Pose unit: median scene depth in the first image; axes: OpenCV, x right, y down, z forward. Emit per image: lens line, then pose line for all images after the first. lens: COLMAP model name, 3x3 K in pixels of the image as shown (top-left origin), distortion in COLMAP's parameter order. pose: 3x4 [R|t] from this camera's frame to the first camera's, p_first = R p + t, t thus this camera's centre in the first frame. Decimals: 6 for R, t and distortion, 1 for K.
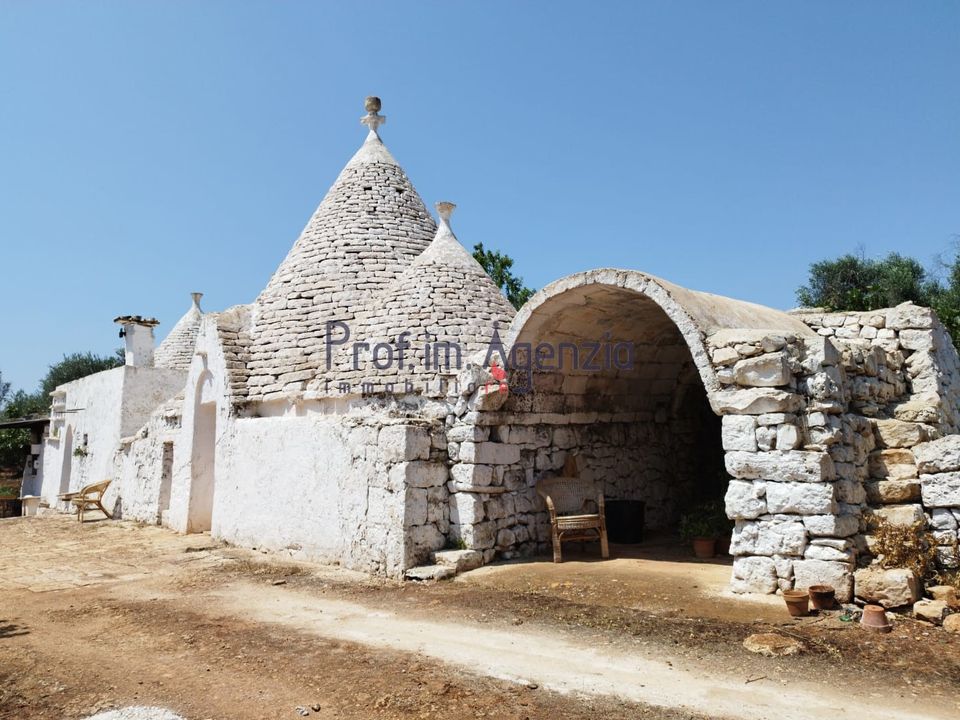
lens RADIAL K [[726.9, 0, 486.7], [0, 726.9, 372.5], [0, 0, 1]] dist [0.056674, -0.074579]
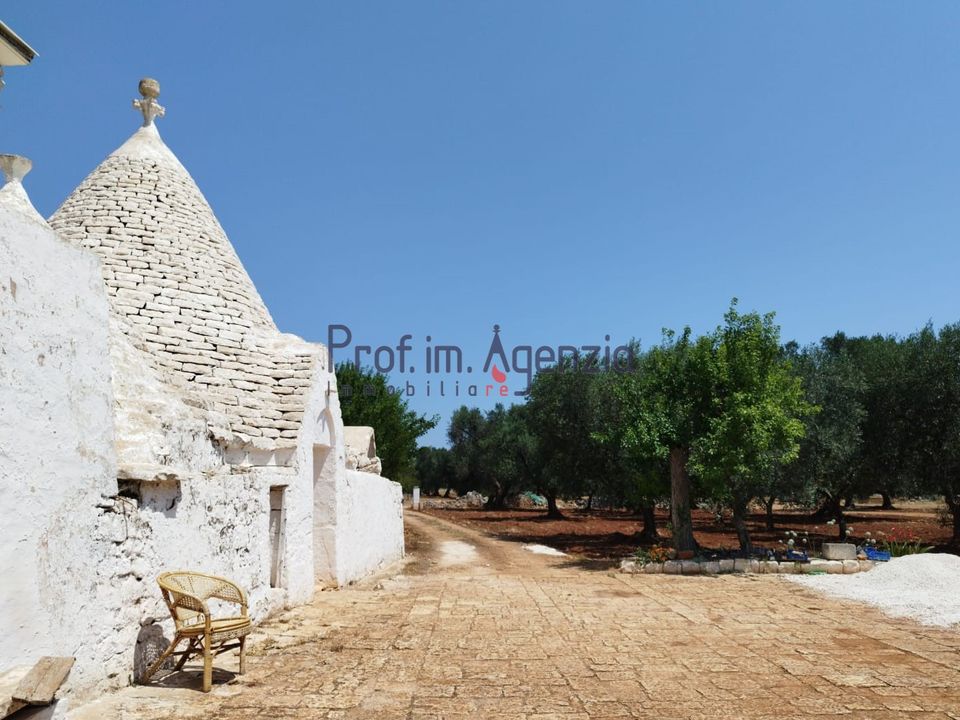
lens RADIAL K [[734.6, 0, 497.4], [0, 734.6, 379.5], [0, 0, 1]] dist [0.005736, -0.003255]
pose [[-0.714580, 0.128277, 0.687692, -1.616404], [-0.049964, 0.971175, -0.233073, 0.225256], [-0.697767, -0.200909, -0.687573, 2.049422]]
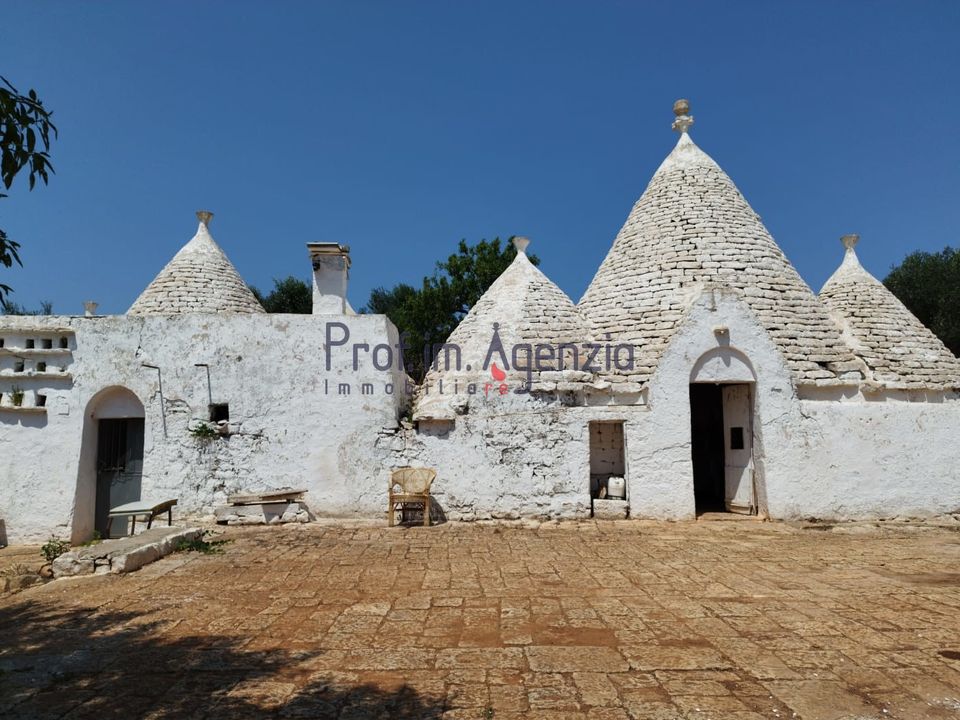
lens RADIAL K [[726.9, 0, 486.7], [0, 726.9, 372.5], [0, 0, 1]] dist [0.056674, -0.074579]
pose [[0.677366, 0.088677, 0.730282, -1.781078], [-0.081031, 0.995661, -0.045742, 0.135148], [-0.731170, -0.028191, 0.681613, 0.780605]]
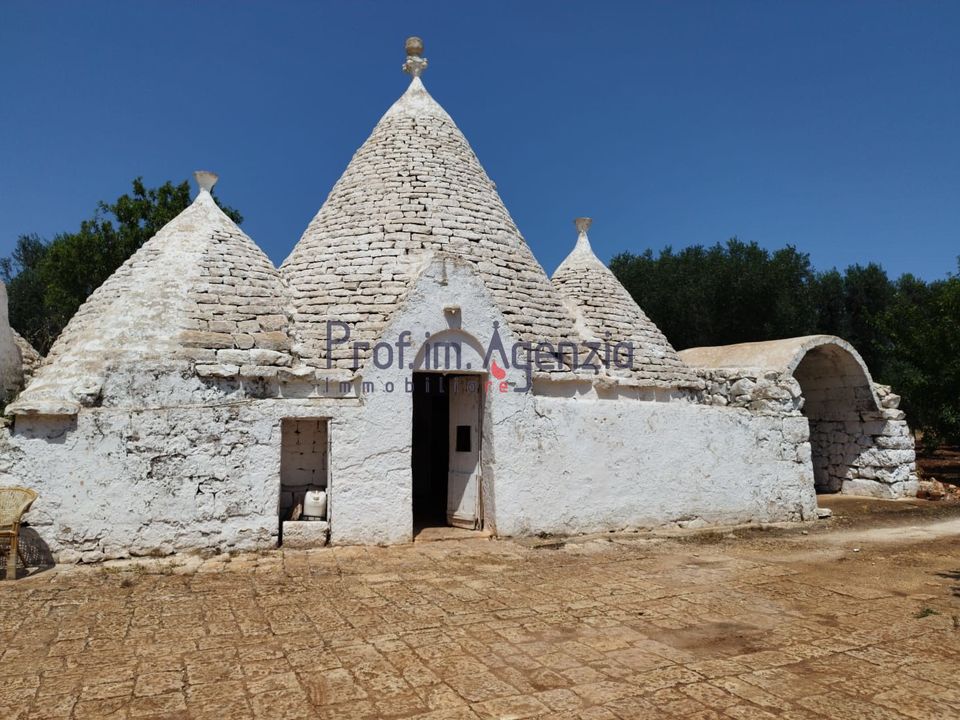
lens RADIAL K [[726.9, 0, 486.7], [0, 726.9, 372.5], [0, 0, 1]] dist [0.056674, -0.074579]
pose [[0.357368, 0.089951, 0.929622, -1.512274], [-0.100298, 0.993291, -0.057555, 0.114852], [-0.928563, -0.072671, 0.363992, 0.926237]]
